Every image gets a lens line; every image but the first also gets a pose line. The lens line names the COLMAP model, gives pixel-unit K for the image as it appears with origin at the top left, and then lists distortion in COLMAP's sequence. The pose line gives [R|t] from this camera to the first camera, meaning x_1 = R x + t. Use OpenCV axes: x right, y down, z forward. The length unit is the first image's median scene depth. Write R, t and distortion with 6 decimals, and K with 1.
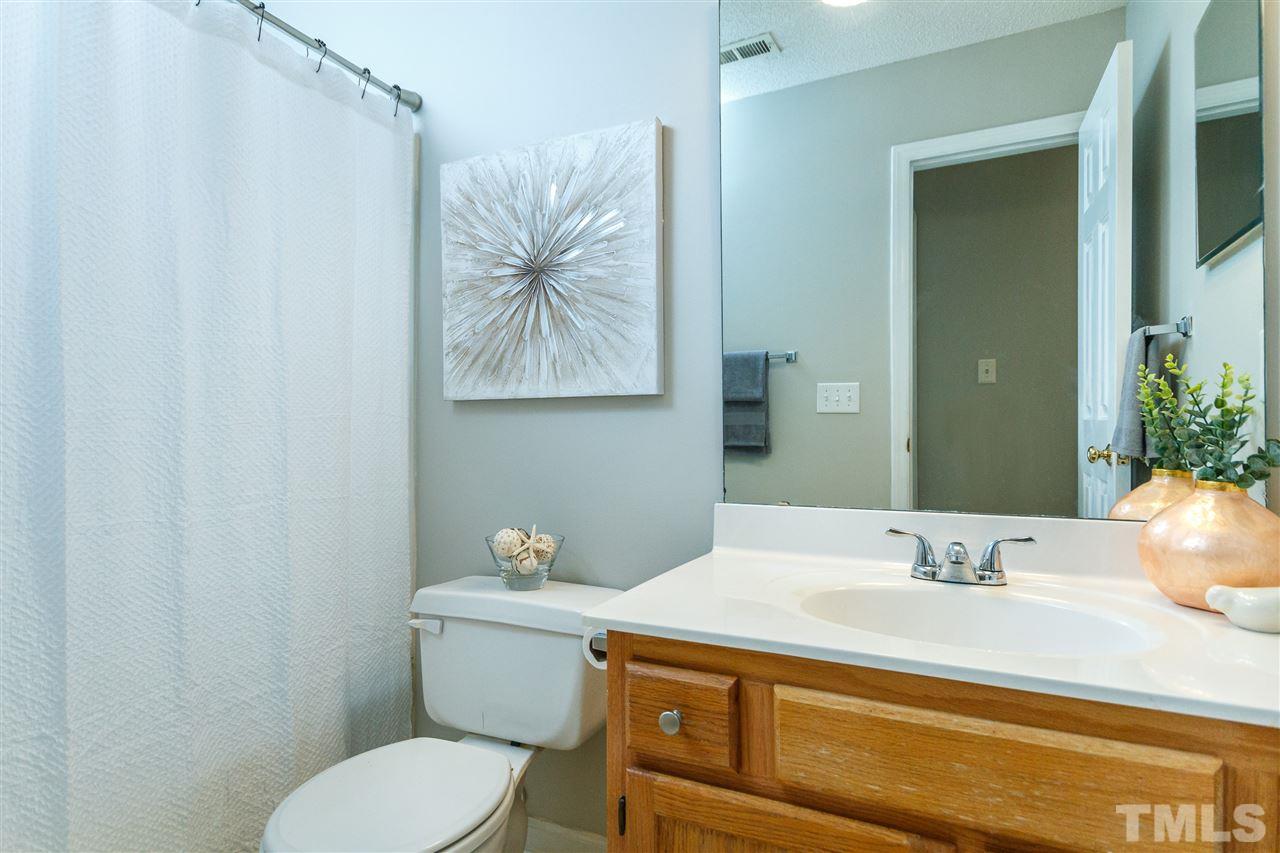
lens RADIAL K [[672.4, 0, 647.5], [0, 672.4, 432.3], [0, 0, 1]] dist [-0.002125, 0.004903]
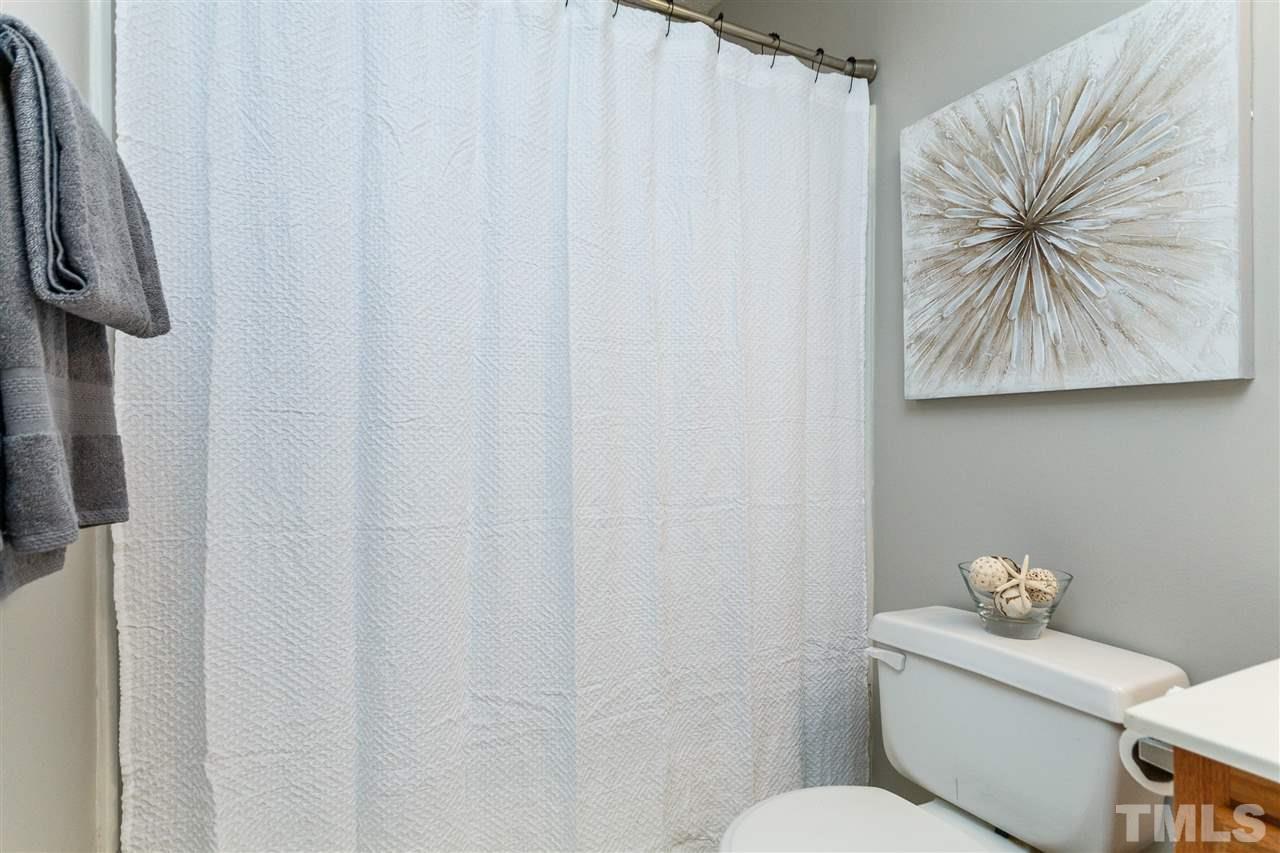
lens RADIAL K [[672.4, 0, 645.5], [0, 672.4, 434.6], [0, 0, 1]] dist [-0.002125, 0.004903]
pose [[0.794114, -0.002140, -0.607765, -0.045116], [0.002722, 0.999996, 0.000036, -0.003211], [0.607763, -0.001682, 0.794117, 0.114375]]
